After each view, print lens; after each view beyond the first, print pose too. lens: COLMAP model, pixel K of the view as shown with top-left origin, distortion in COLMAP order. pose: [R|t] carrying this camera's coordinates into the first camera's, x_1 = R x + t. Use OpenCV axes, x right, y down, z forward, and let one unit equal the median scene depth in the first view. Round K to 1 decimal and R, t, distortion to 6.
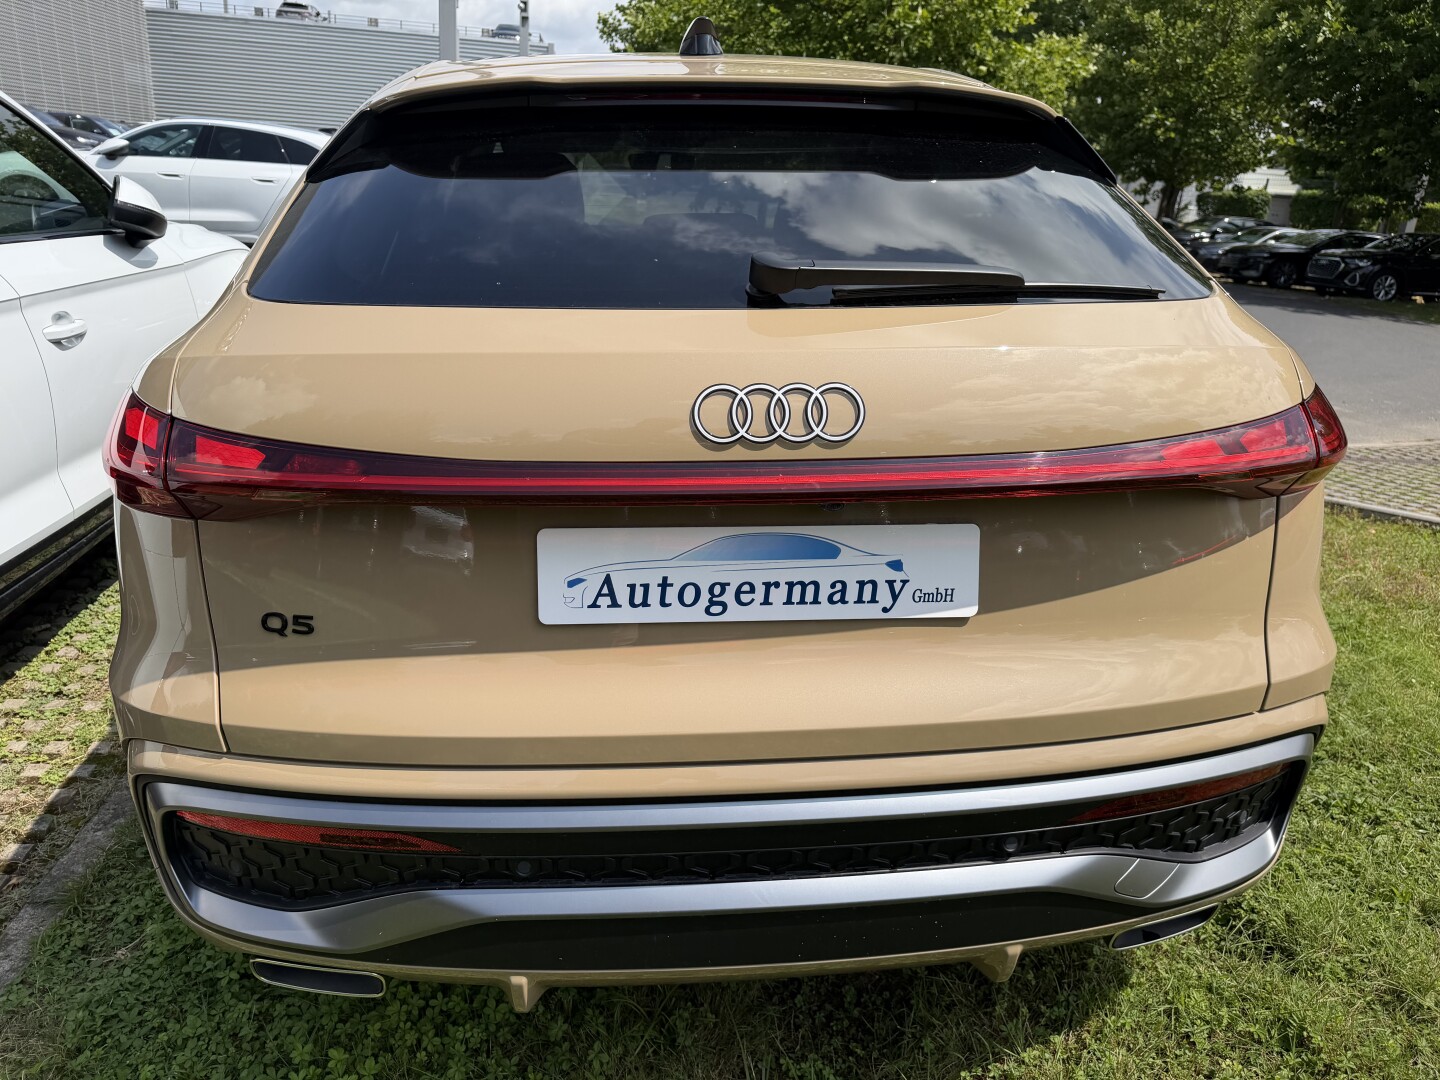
lens RADIAL K [[1027.8, 0, 720.0], [0, 1027.8, 540.0], [0, 0, 1]] dist [0.056964, -0.078063]
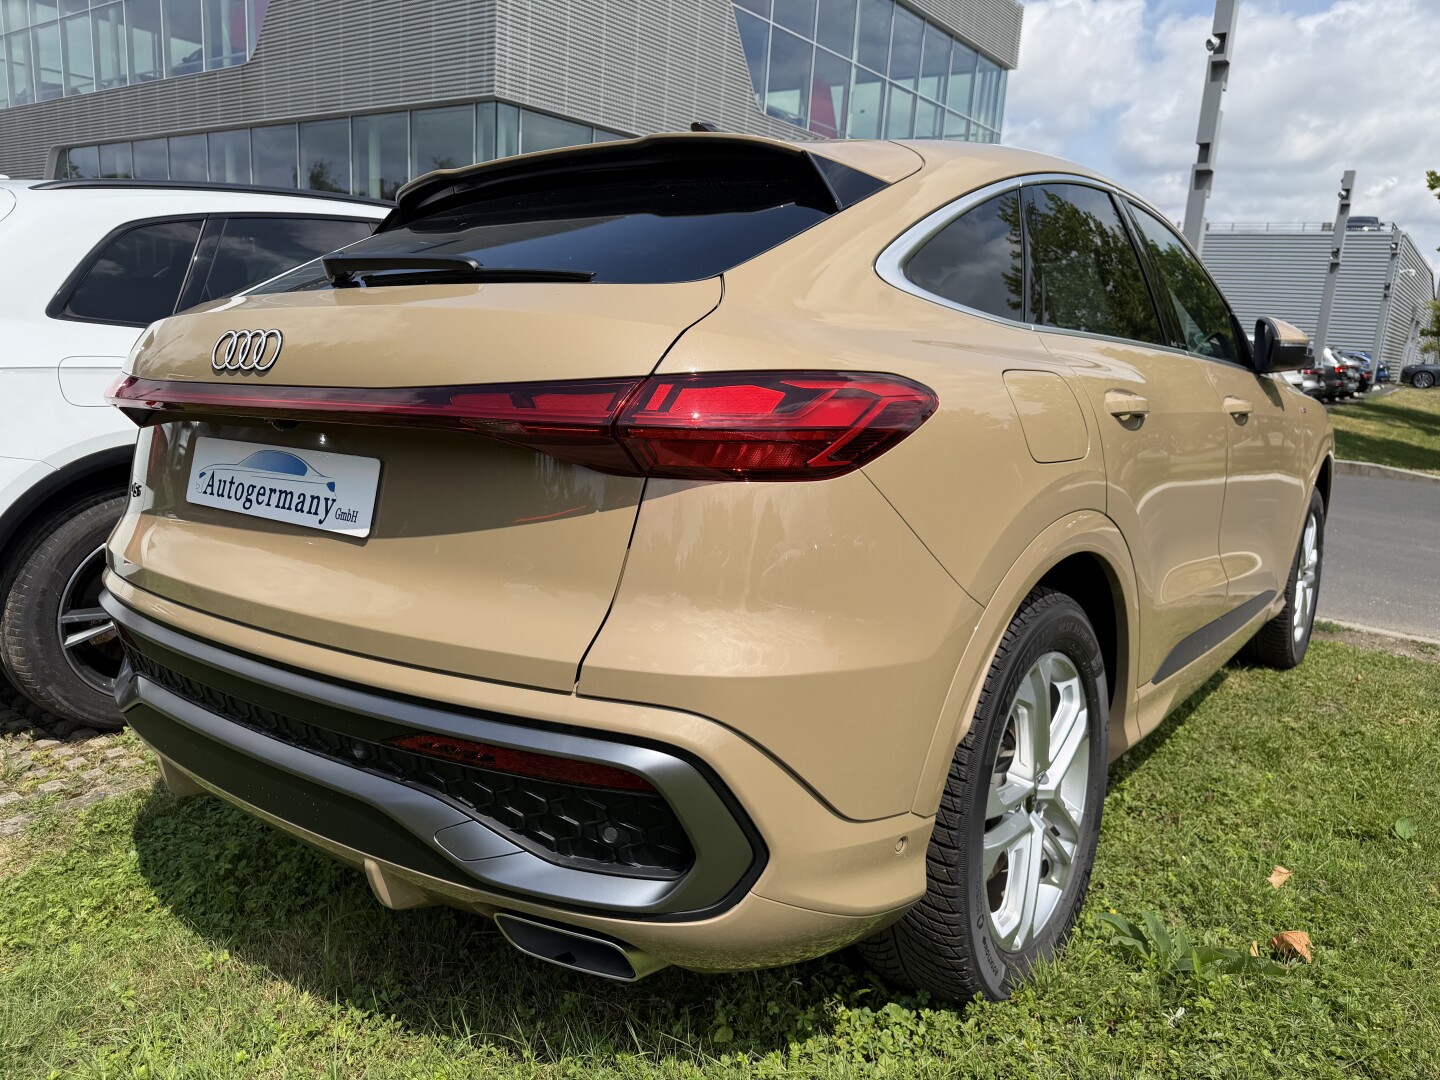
lens RADIAL K [[1041.6, 0, 743.8], [0, 1041.6, 547.8], [0, 0, 1]] dist [0.036469, -0.046733]
pose [[0.746550, 0.118908, -0.654617, 1.366329], [-0.230890, 0.969056, -0.087291, 0.091177], [0.623981, 0.216312, 0.750904, 0.390483]]
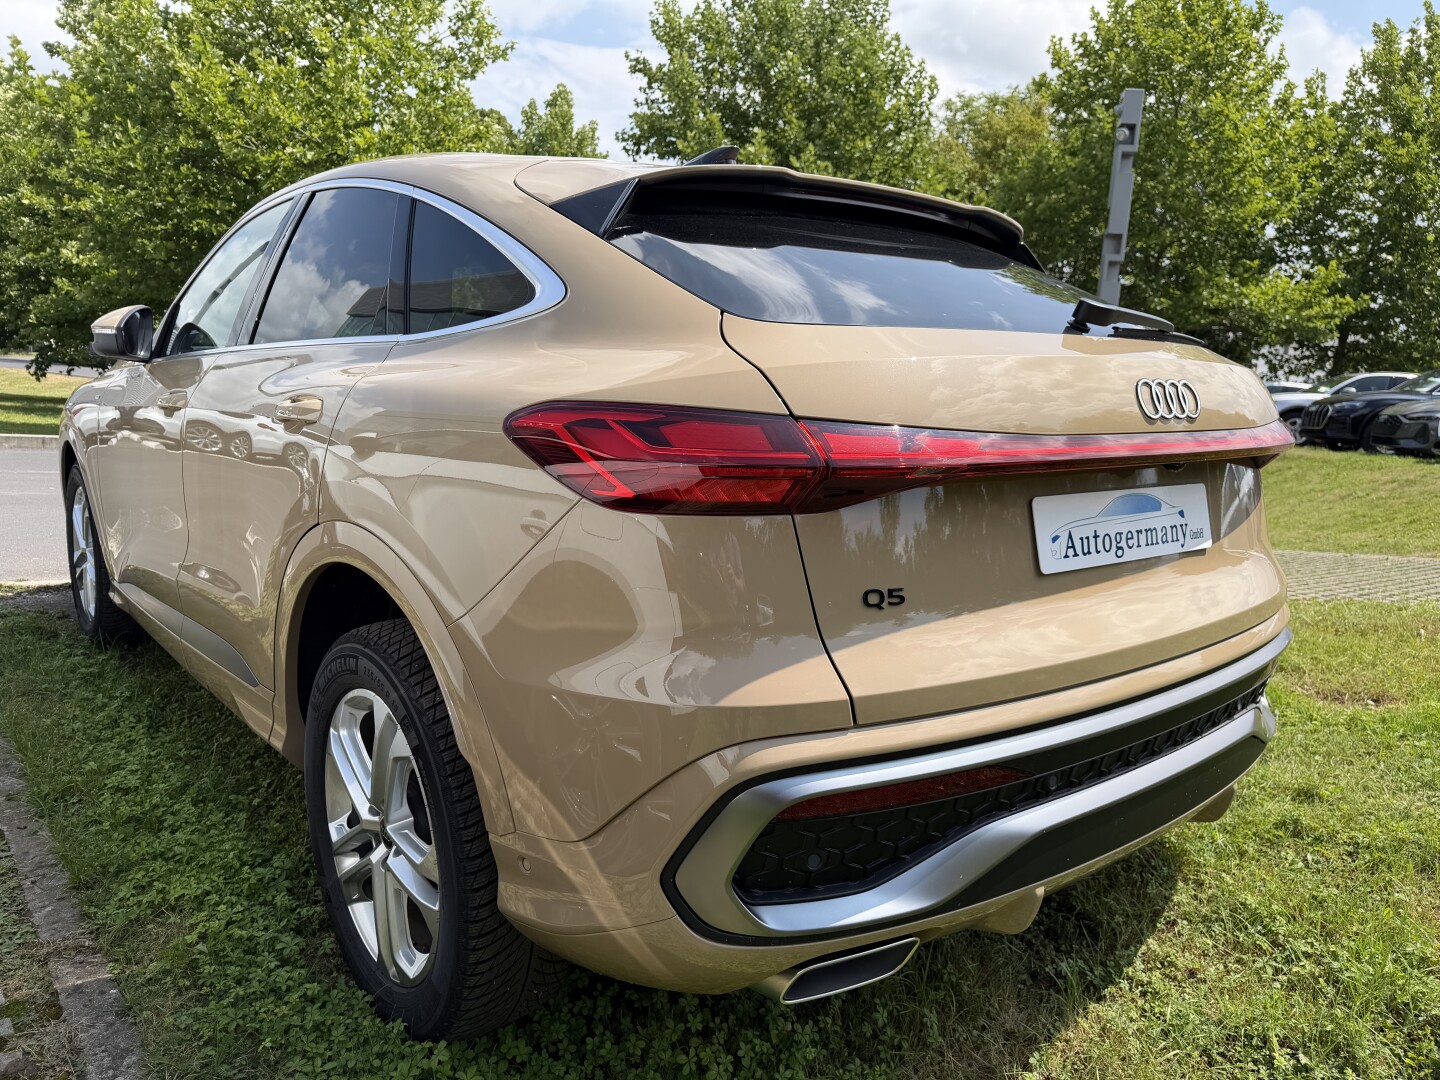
lens RADIAL K [[1016.2, 0, 720.0], [0, 1016.2, 540.0], [0, 0, 1]] dist [0.069751, -0.098052]
pose [[0.817339, -0.076980, 0.570991, -1.173183], [0.165175, 0.980743, -0.104216, 0.103354], [-0.551973, 0.179493, 0.814315, 0.203127]]
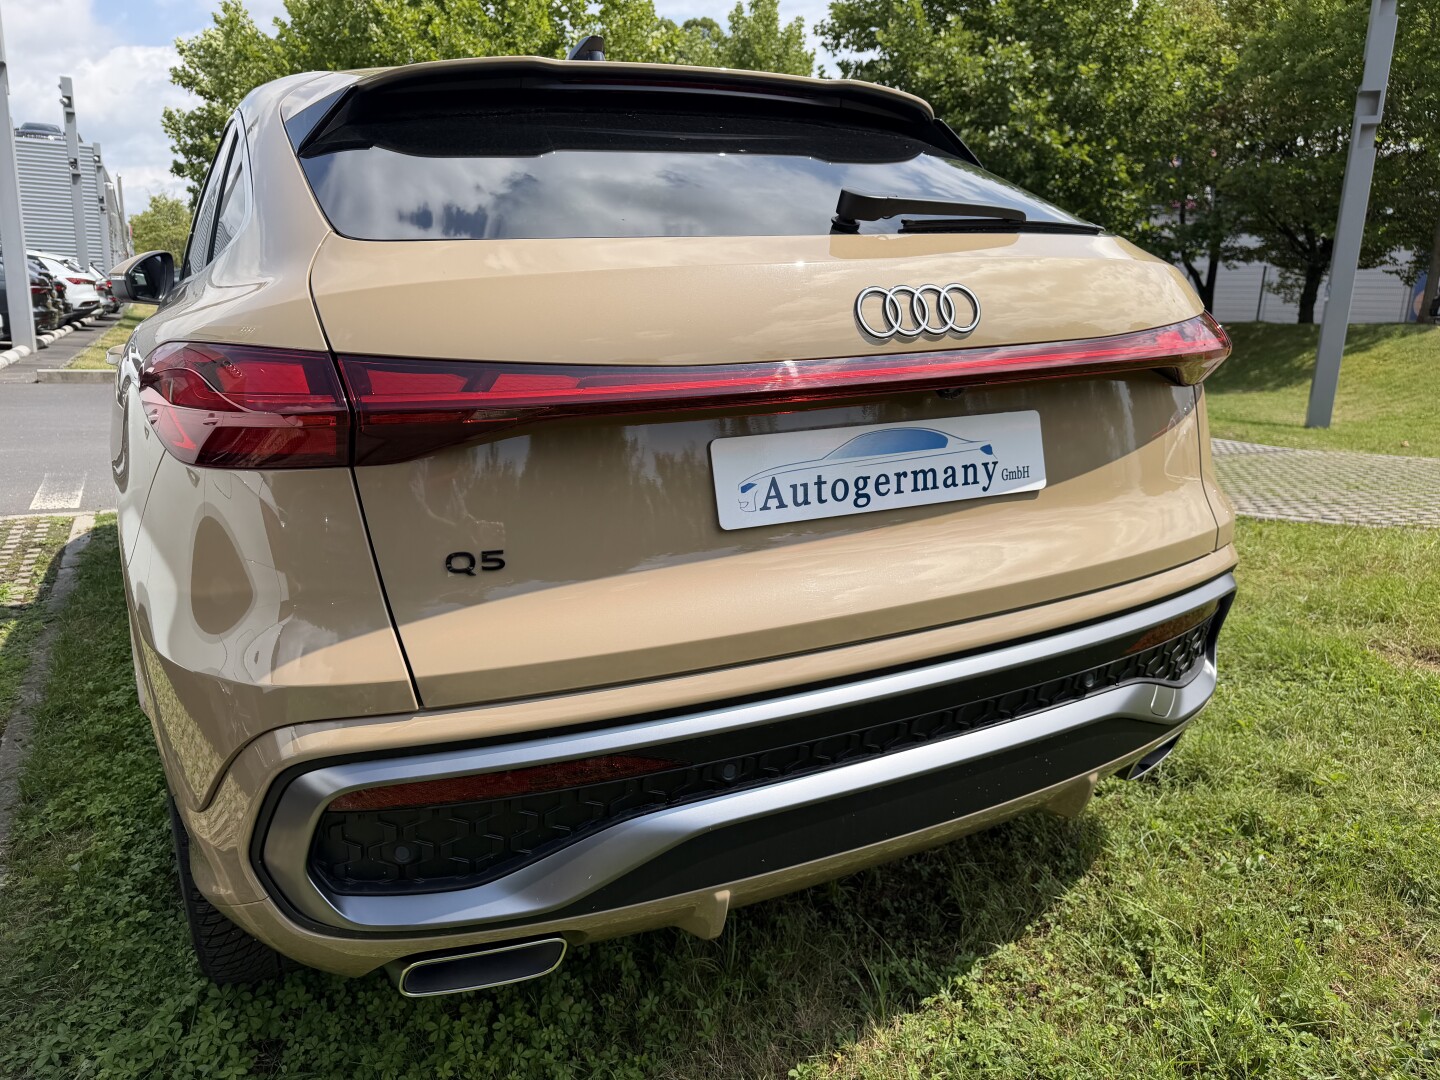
lens RADIAL K [[1016.1, 0, 722.0], [0, 1016.1, 535.0], [0, 0, 1]] dist [0.088998, -0.131461]
pose [[0.925294, -0.117003, 0.360751, -0.537642], [0.149399, 0.986758, -0.063159, 0.148796], [-0.348584, 0.112336, 0.930521, 0.040815]]
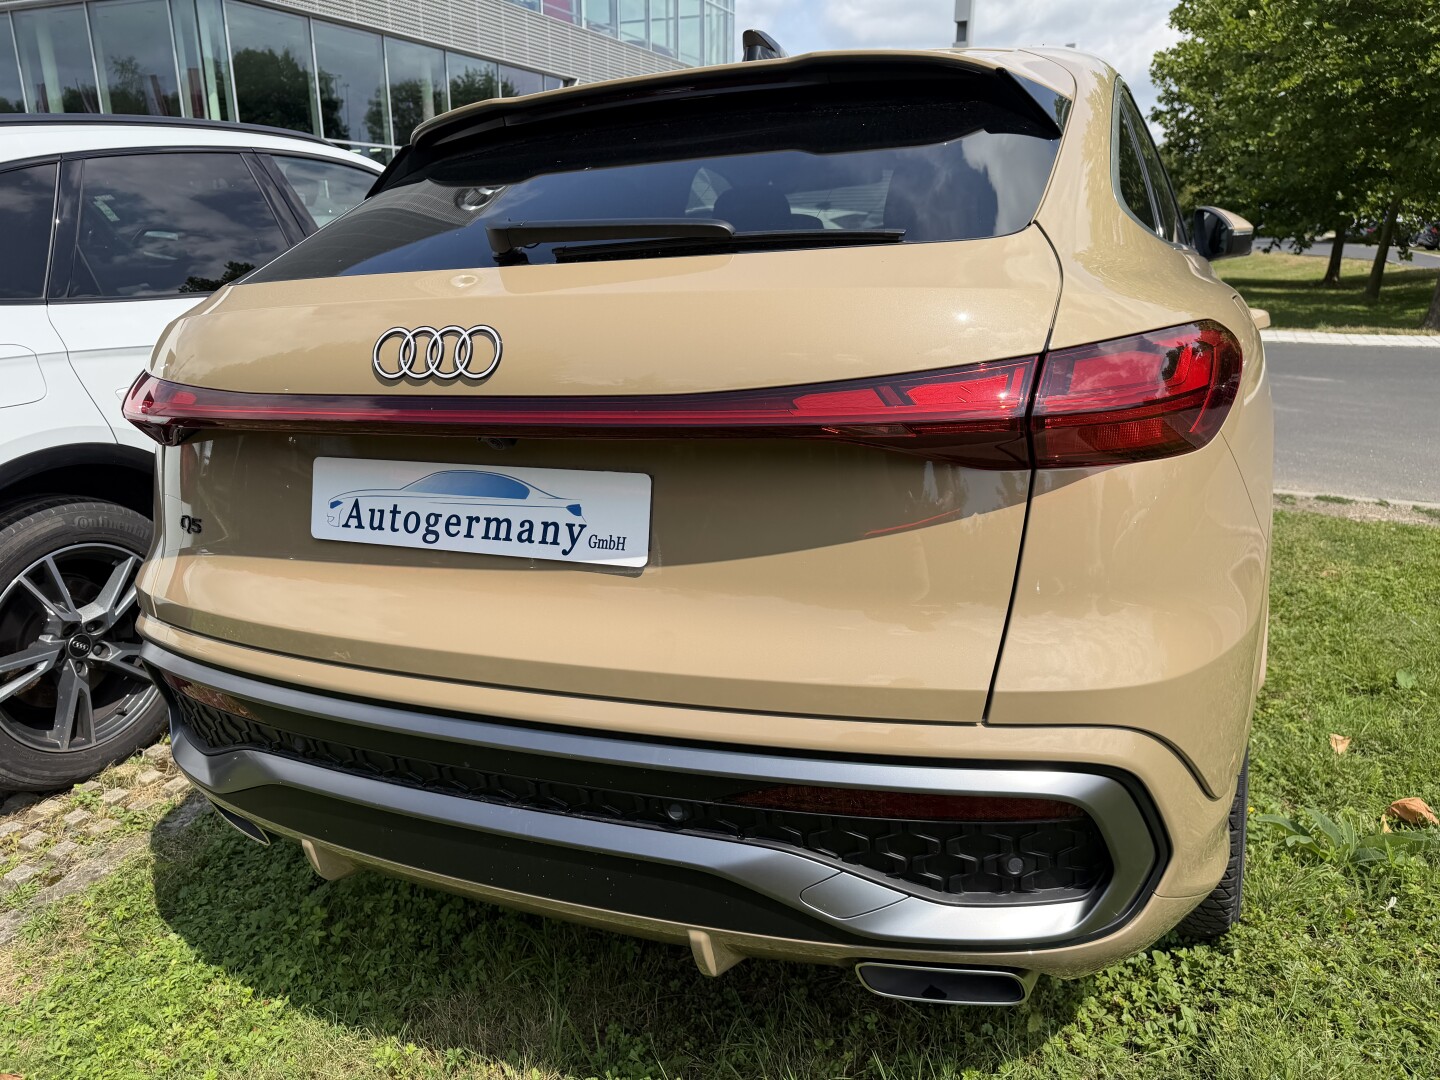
lens RADIAL K [[1013.4, 0, 695.7], [0, 1013.4, 540.6], [0, 0, 1]] dist [0.131041, -0.150157]
pose [[0.873705, 0.076026, -0.480478, 0.772240], [-0.103047, 0.994222, -0.030066, 0.073997], [0.475416, 0.075781, 0.876491, 0.168199]]
